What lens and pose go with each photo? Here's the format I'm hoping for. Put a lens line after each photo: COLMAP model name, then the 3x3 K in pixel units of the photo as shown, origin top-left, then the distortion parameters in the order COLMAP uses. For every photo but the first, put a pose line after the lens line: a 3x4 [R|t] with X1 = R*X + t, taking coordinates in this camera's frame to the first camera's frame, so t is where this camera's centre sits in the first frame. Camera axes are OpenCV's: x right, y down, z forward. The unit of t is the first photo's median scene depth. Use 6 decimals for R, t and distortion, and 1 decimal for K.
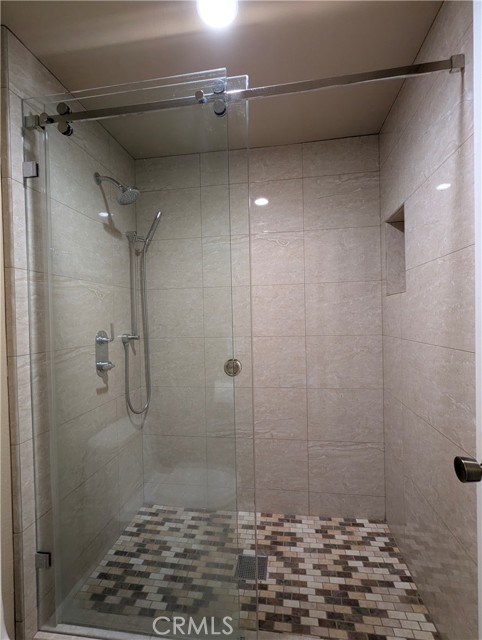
lens RADIAL K [[303.4, 0, 242.1], [0, 303.4, 319.6], [0, 0, 1]] dist [-0.004246, 0.000511]
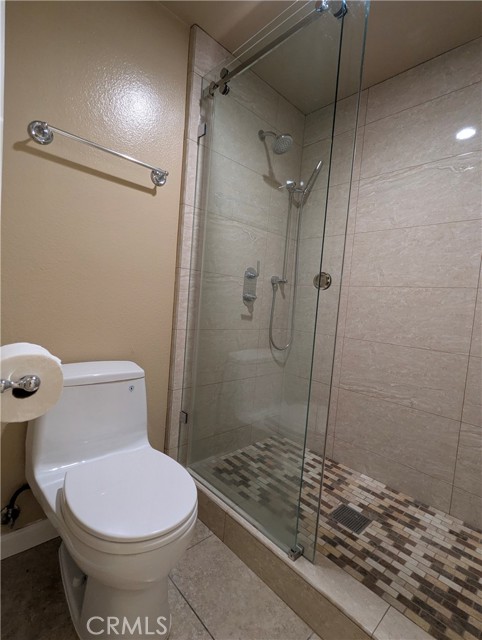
lens RADIAL K [[303.4, 0, 241.5], [0, 303.4, 321.5], [0, 0, 1]] dist [-0.004246, 0.000511]
pose [[0.783118, 0.121293, -0.609930, 0.260671], [-0.098531, 0.992606, 0.070886, 0.169437], [0.614018, 0.004585, 0.789278, 0.042374]]
